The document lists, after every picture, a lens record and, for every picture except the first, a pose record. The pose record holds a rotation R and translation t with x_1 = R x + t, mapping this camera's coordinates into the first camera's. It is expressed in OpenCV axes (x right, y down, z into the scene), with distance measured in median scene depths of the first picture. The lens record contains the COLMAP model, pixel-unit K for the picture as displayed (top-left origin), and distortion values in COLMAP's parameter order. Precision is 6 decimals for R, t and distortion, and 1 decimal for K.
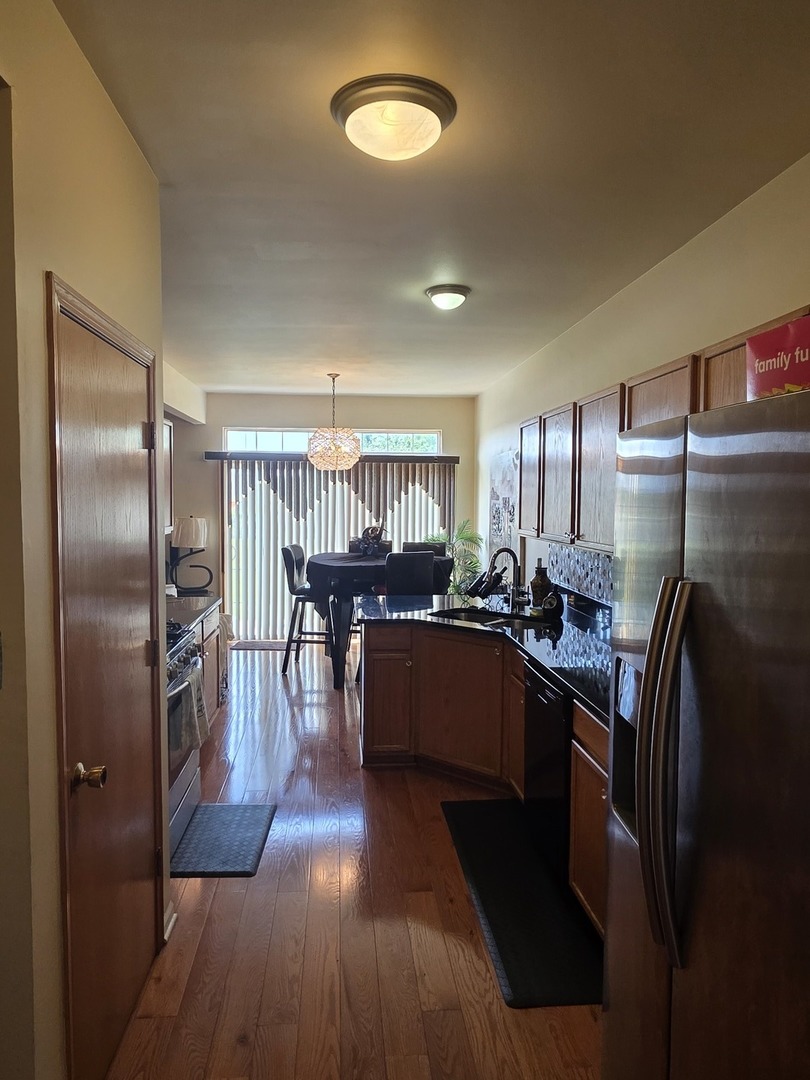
lens RADIAL K [[708.3, 0, 400.2], [0, 708.3, 539.9], [0, 0, 1]] dist [0.002127, -0.001197]
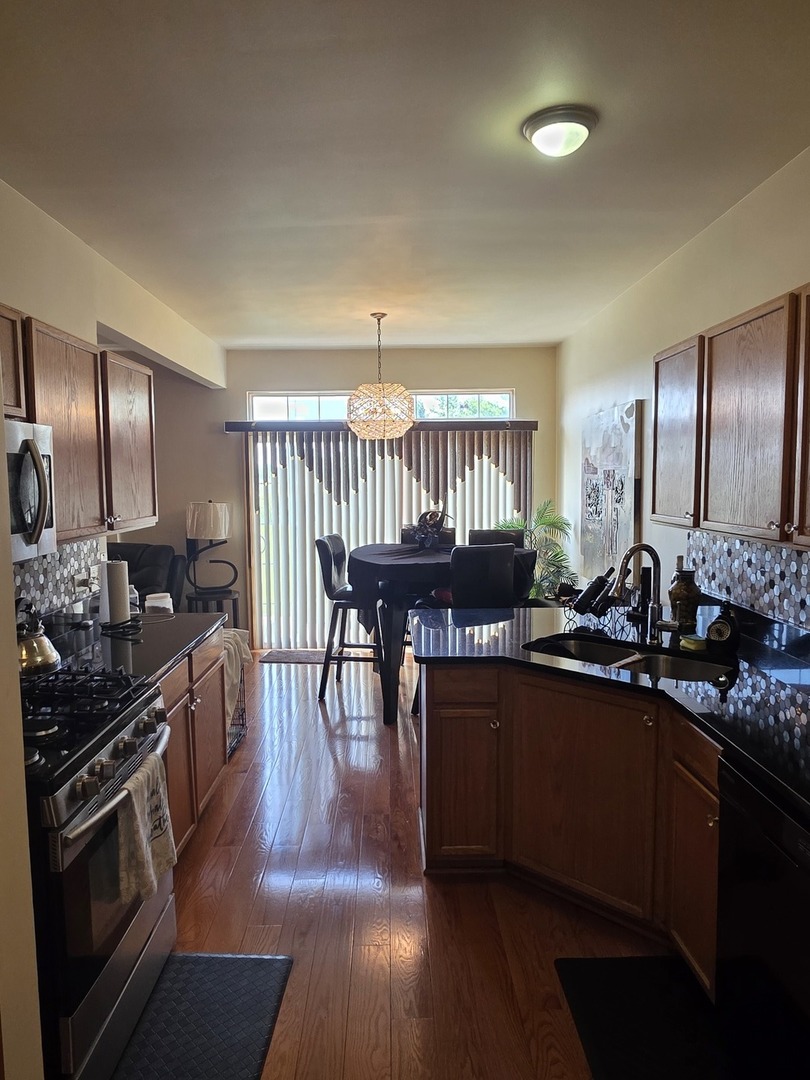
lens RADIAL K [[708.3, 0, 400.2], [0, 708.3, 539.9], [0, 0, 1]] dist [0.002127, -0.001197]
pose [[0.997173, -0.010428, -0.074408, -0.014953], [0.012431, 0.999571, 0.026506, -0.007790], [0.074100, -0.027356, 0.996876, 0.211133]]
